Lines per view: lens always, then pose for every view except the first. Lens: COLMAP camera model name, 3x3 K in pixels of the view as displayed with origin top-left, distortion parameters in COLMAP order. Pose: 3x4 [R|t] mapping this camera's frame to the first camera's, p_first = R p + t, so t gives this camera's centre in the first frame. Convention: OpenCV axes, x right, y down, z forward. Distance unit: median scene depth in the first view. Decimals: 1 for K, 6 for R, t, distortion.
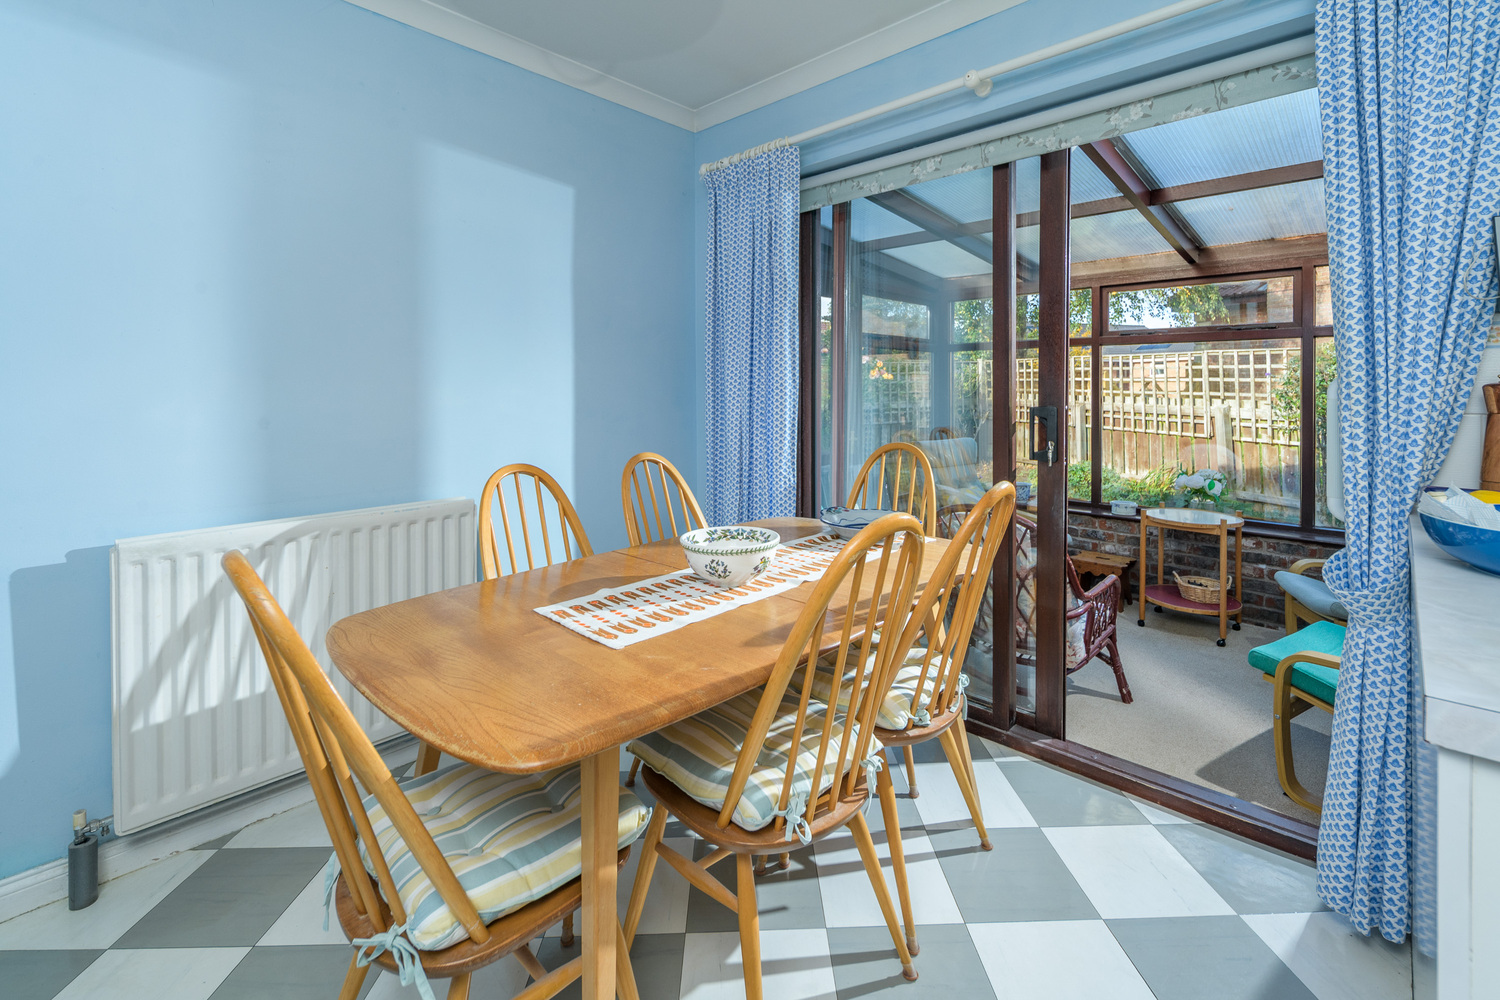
lens RADIAL K [[655.4, 0, 751.3], [0, 655.4, 372.0], [0, 0, 1]] dist [0.001480, 0.000259]
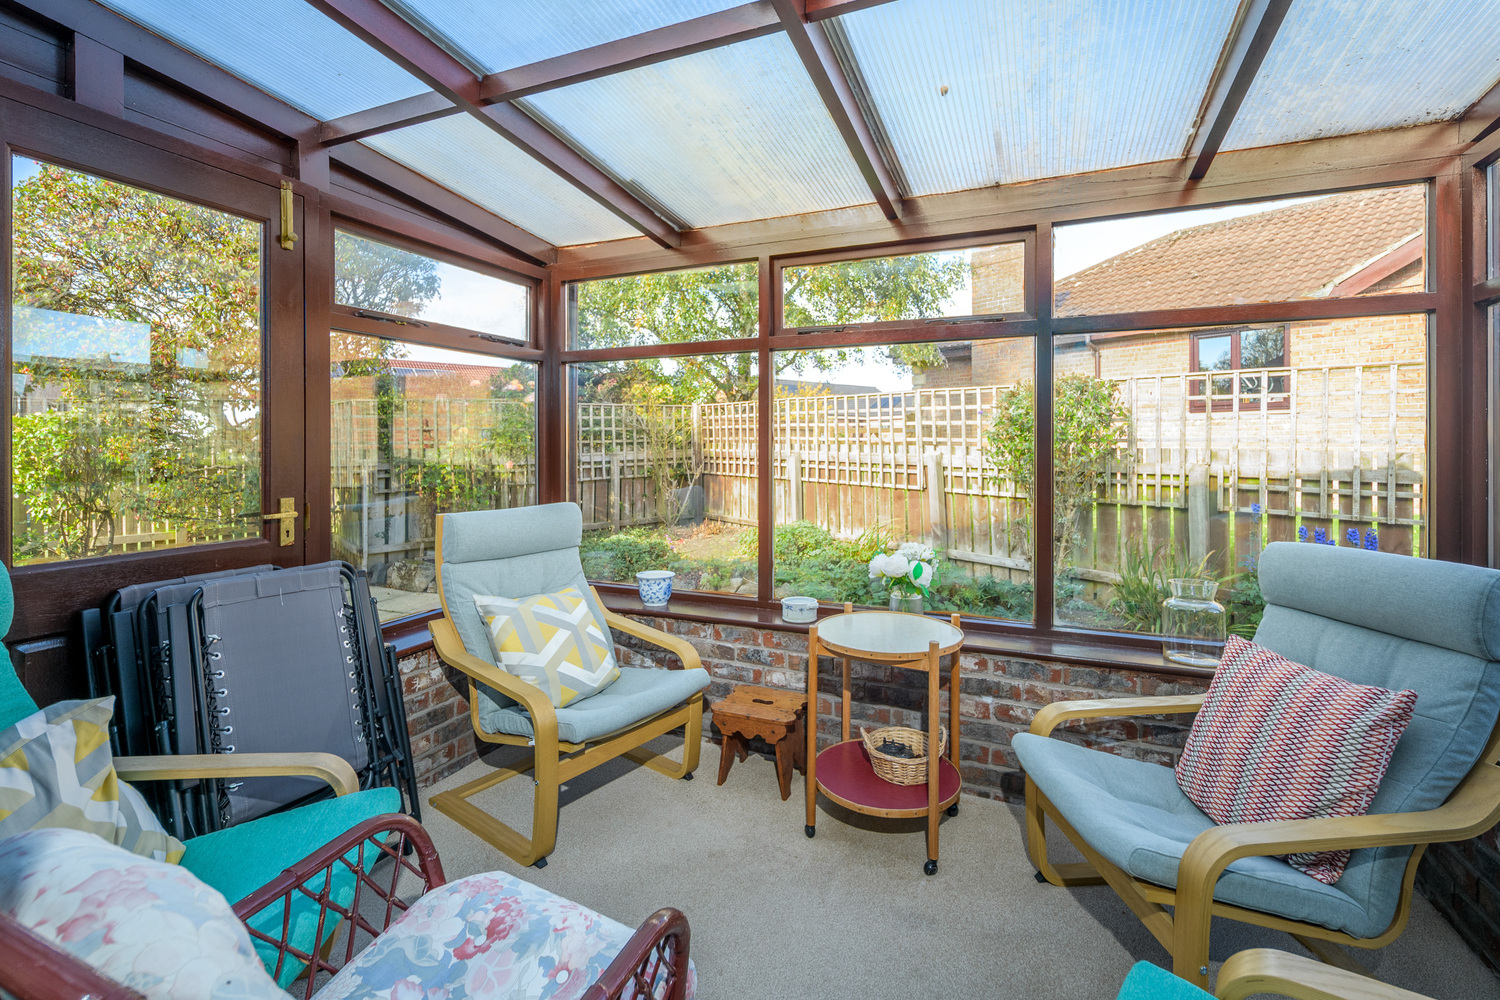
lens RADIAL K [[661.7, 0, 749.4], [0, 661.7, 411.2], [0, 0, 1]] dist [0.000959, -0.000059]
pose [[0.939920, 0.016323, 0.341005, 0.293621], [-0.006942, 0.999564, -0.028712, 0.036376], [-0.341324, 0.024620, 0.939623, 0.405031]]
